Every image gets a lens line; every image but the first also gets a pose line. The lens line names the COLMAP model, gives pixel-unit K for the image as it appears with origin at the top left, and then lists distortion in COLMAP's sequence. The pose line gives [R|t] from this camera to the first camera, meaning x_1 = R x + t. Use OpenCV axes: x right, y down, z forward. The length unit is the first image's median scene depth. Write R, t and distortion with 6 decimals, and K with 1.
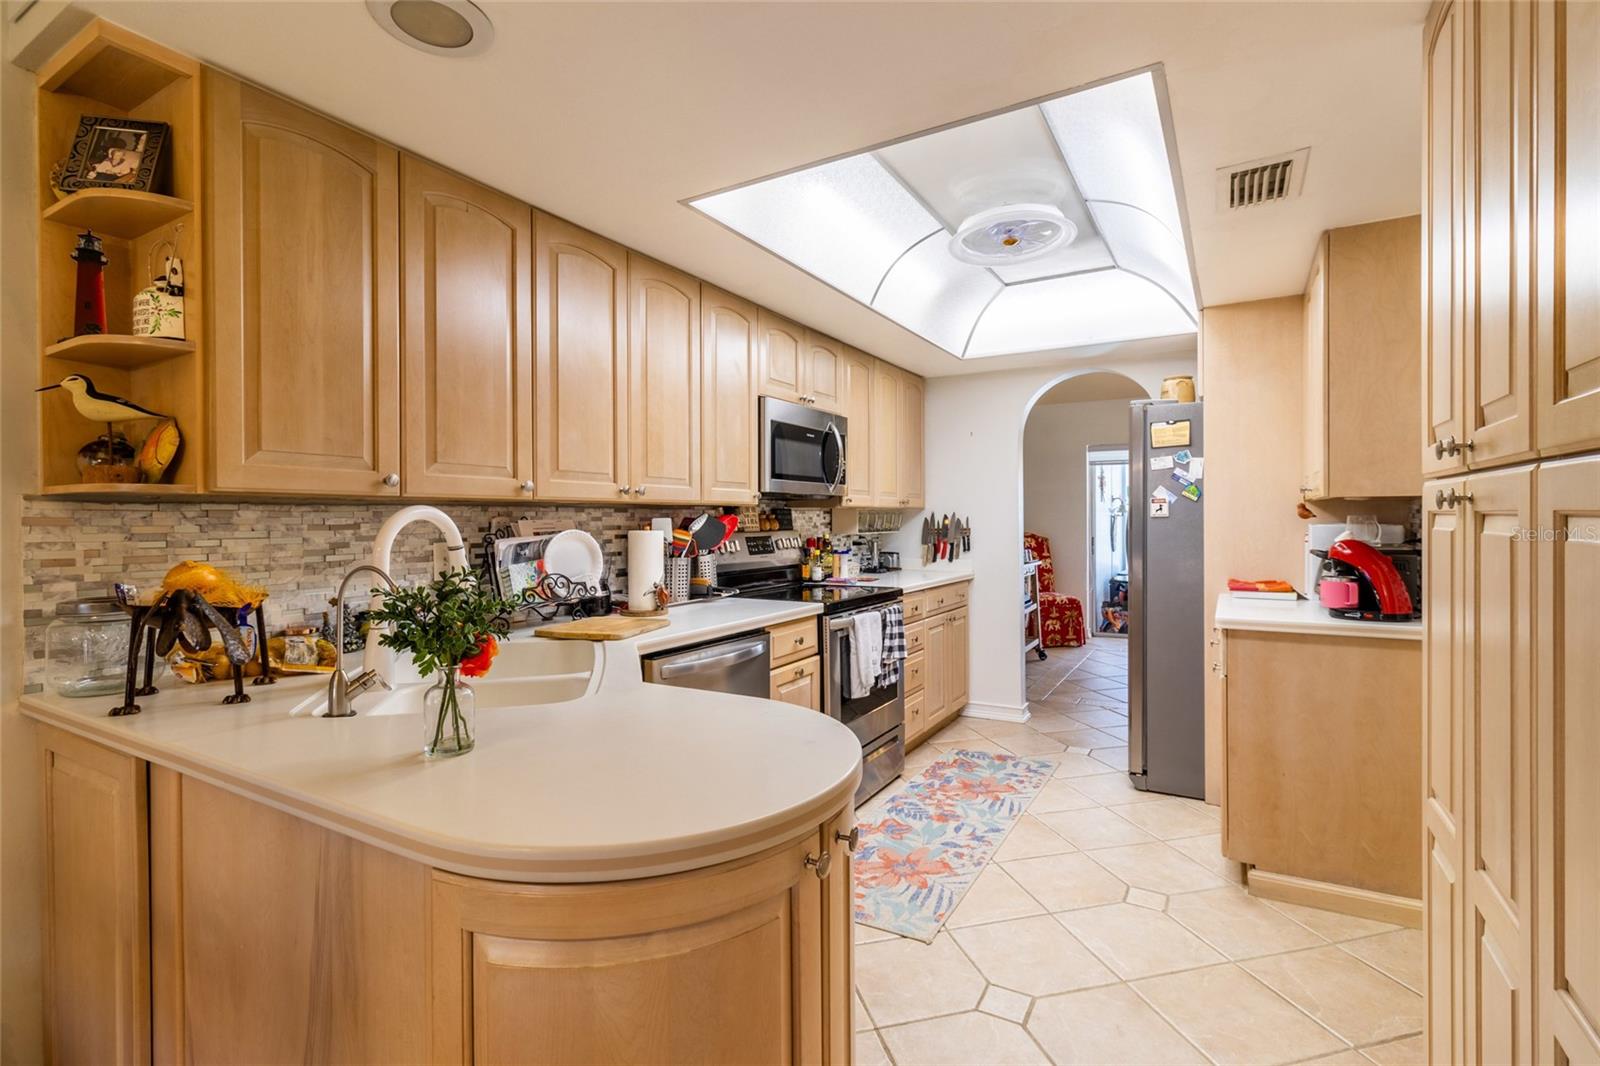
lens RADIAL K [[748.6, 0, 815.9], [0, 748.6, 526.0], [0, 0, 1]] dist [0.000847, 0.000114]
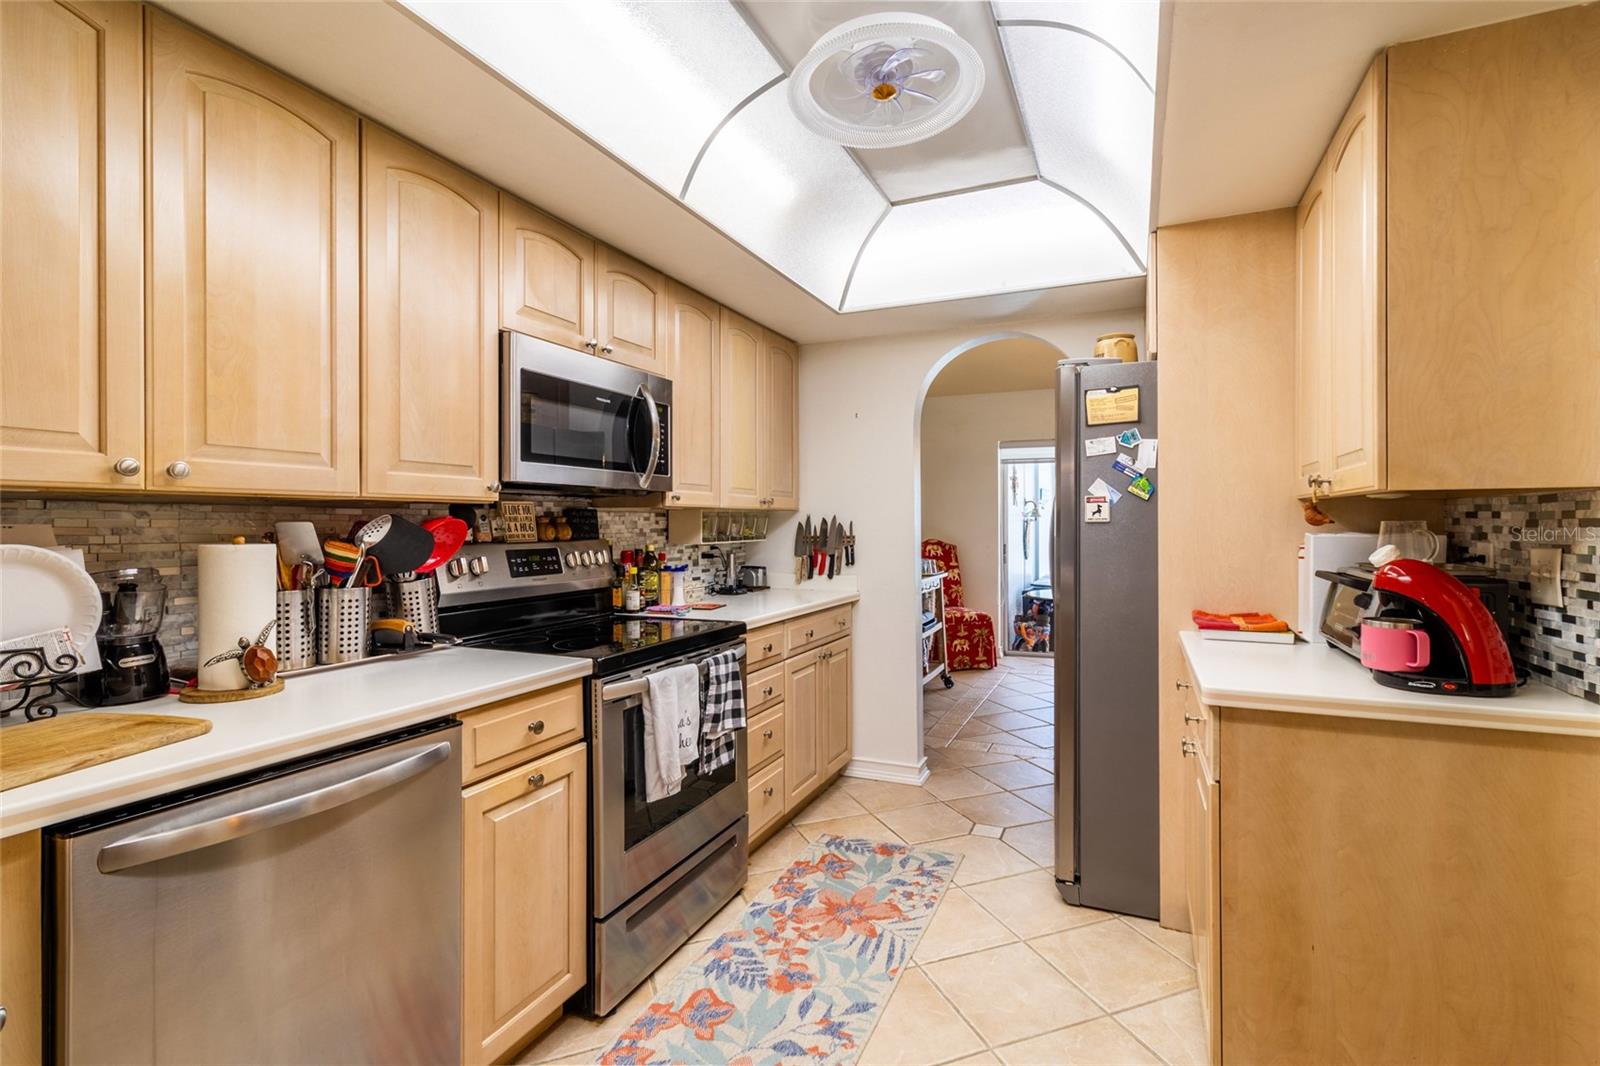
lens RADIAL K [[735.8, 0, 825.0], [0, 735.8, 526.7], [0, 0, 1]] dist [0.001948, -0.000045]
pose [[0.993236, 0.001852, 0.116096, 0.114285], [-0.001353, 0.999989, -0.004381, -0.004170], [-0.116103, 0.004194, 0.993228, 0.318027]]
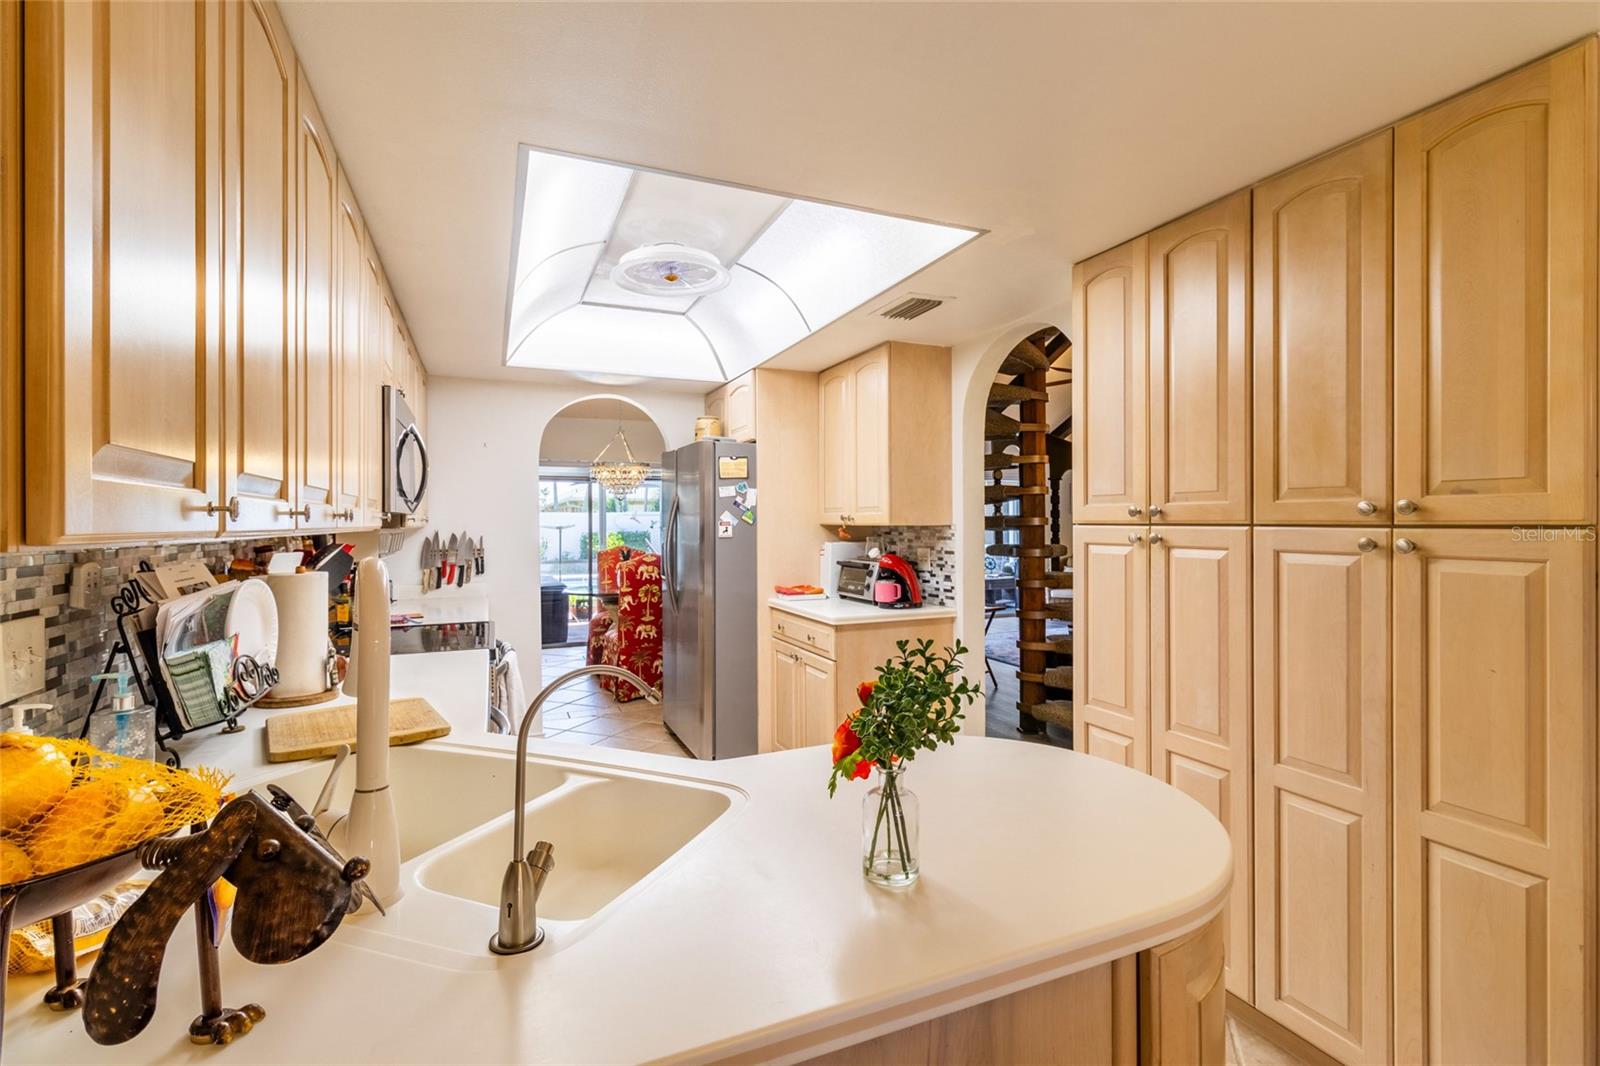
lens RADIAL K [[735.8, 0, 825.0], [0, 735.8, 526.7], [0, 0, 1]] dist [0.001948, -0.000045]
pose [[0.581843, -0.000903, 0.813301, -0.371923], [0.007953, 0.999958, -0.004579, -0.021206], [-0.813262, 0.009133, 0.581826, 0.190773]]
